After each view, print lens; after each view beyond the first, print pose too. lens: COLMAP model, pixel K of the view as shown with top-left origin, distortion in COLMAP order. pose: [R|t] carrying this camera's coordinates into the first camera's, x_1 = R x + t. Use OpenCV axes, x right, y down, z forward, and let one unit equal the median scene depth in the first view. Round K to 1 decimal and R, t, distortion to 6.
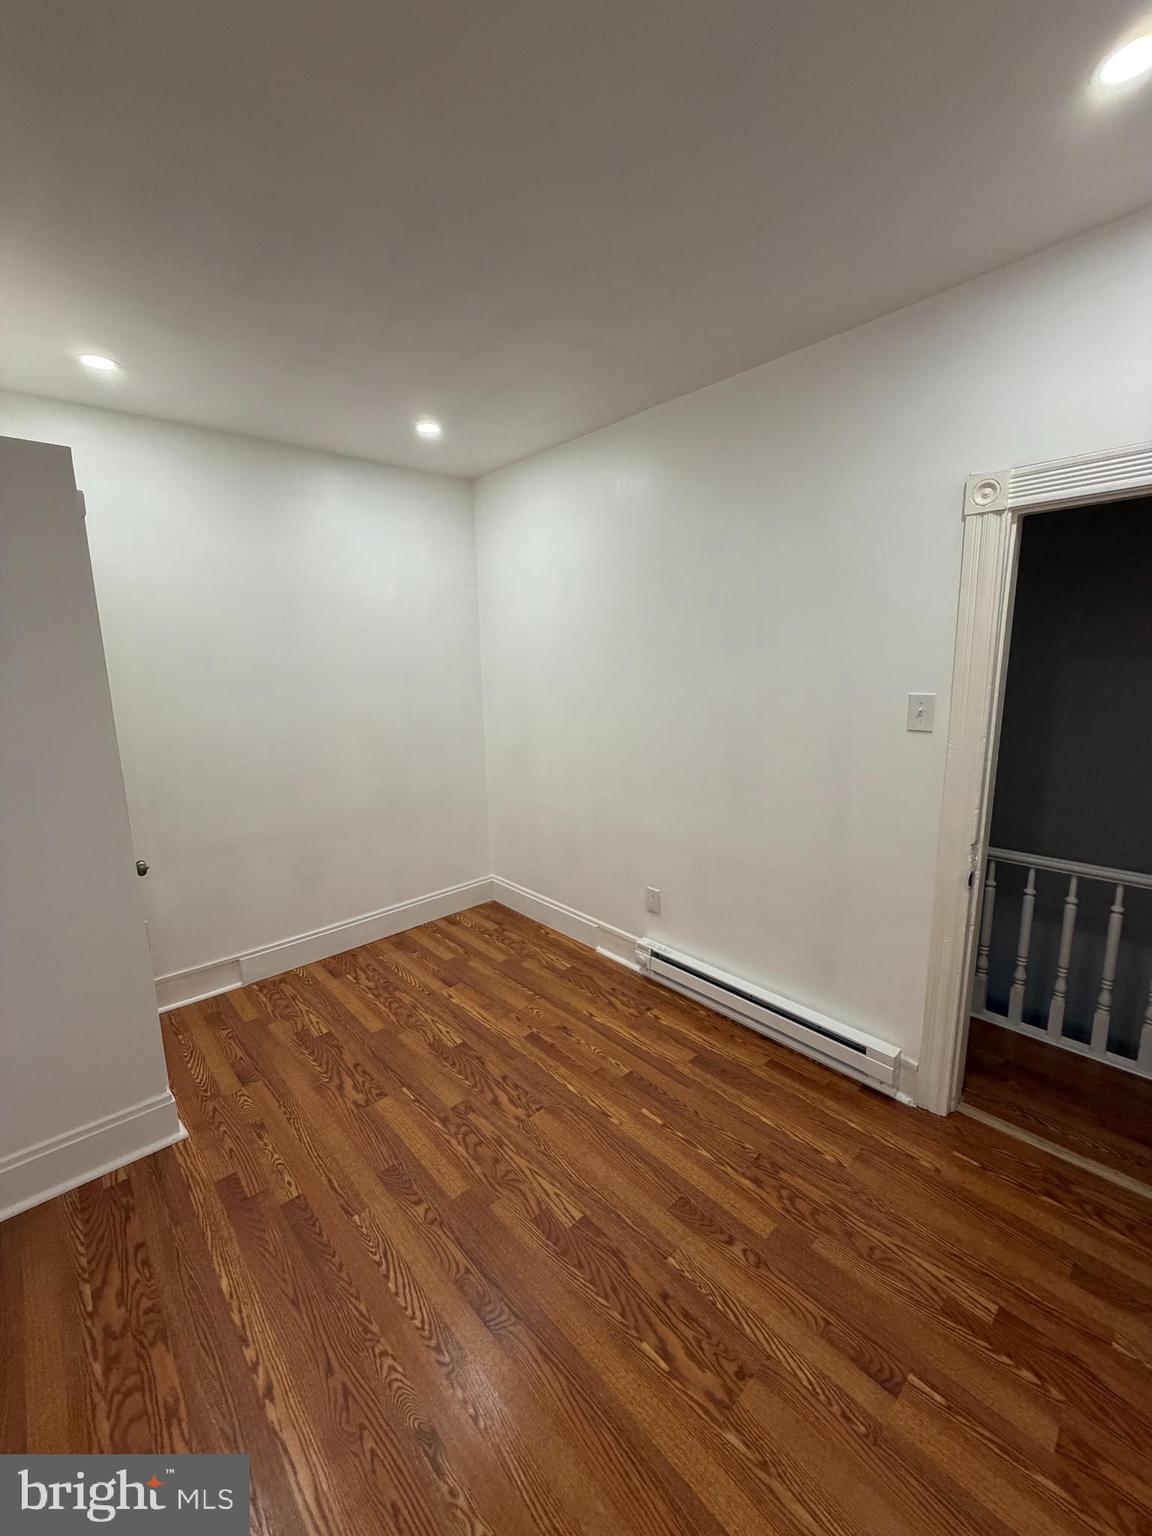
lens RADIAL K [[609.6, 0, 588.5], [0, 609.6, 770.1], [0, 0, 1]] dist [-0.001147, 0.000558]
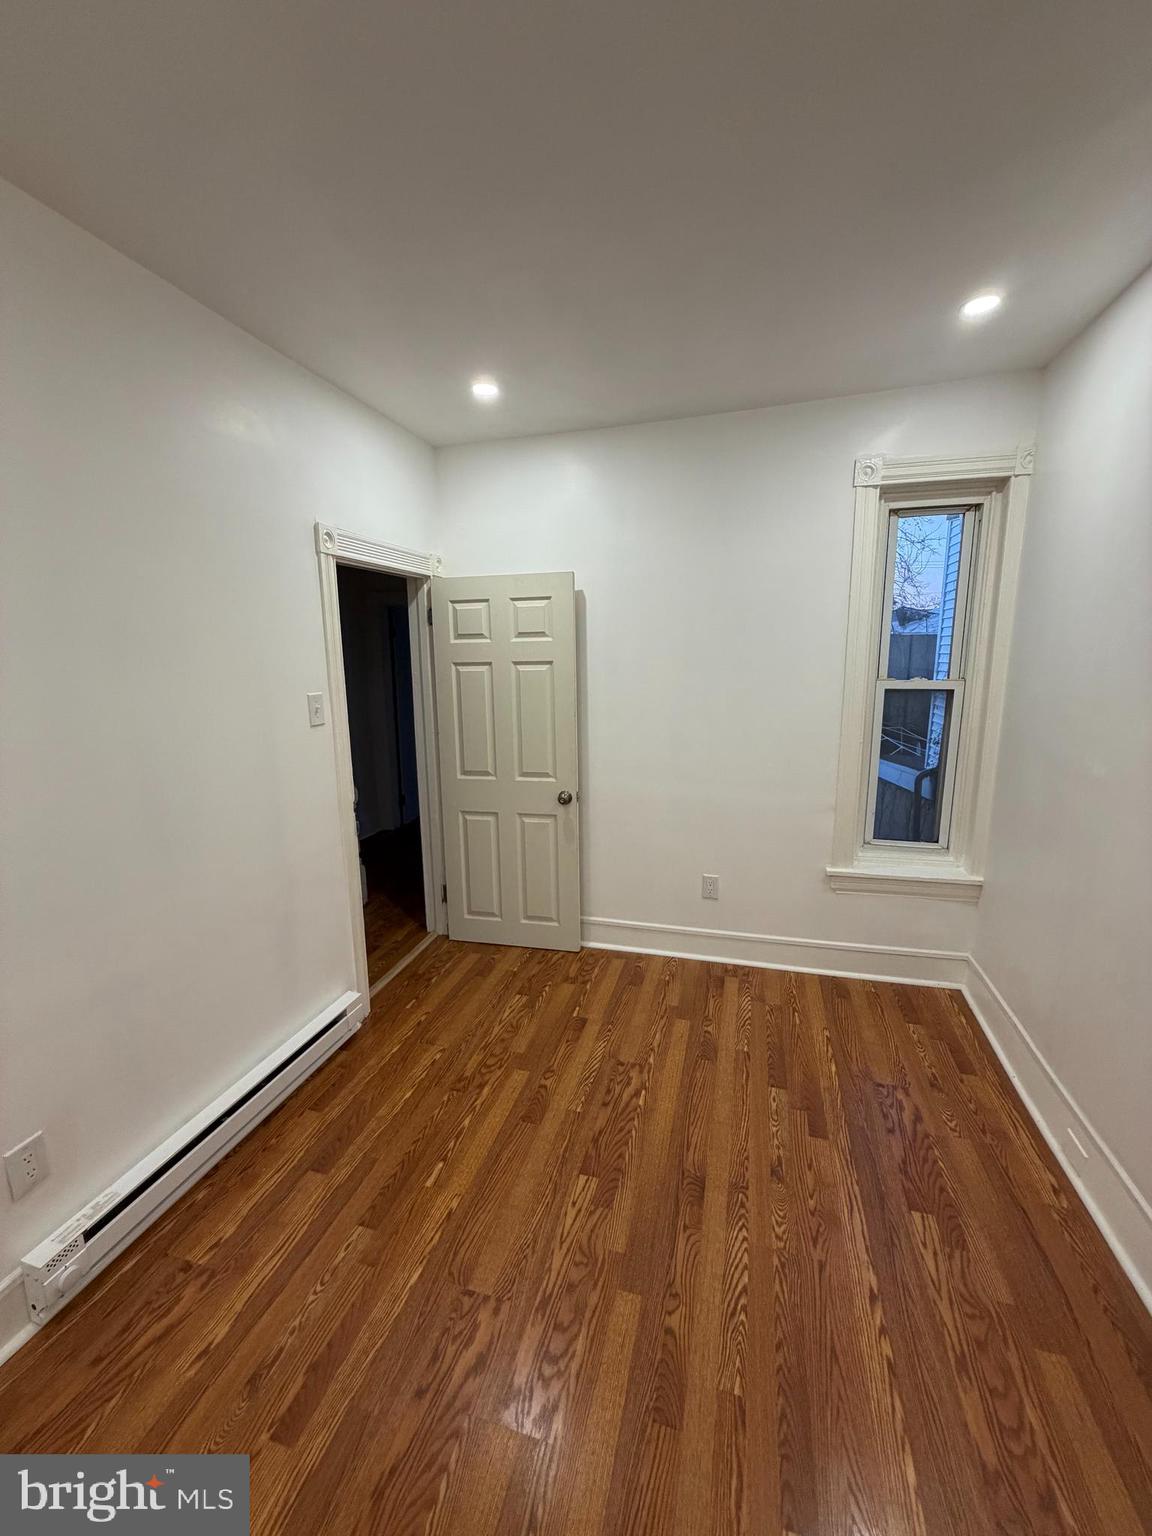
lens RADIAL K [[609.6, 0, 568.6], [0, 609.6, 763.1], [0, 0, 1]] dist [-0.001147, 0.000558]
pose [[-0.501223, -0.126424, 0.856033, -0.751860], [0.183005, 0.951406, 0.247661, -0.204279], [-0.845745, 0.280792, -0.453731, 1.188916]]
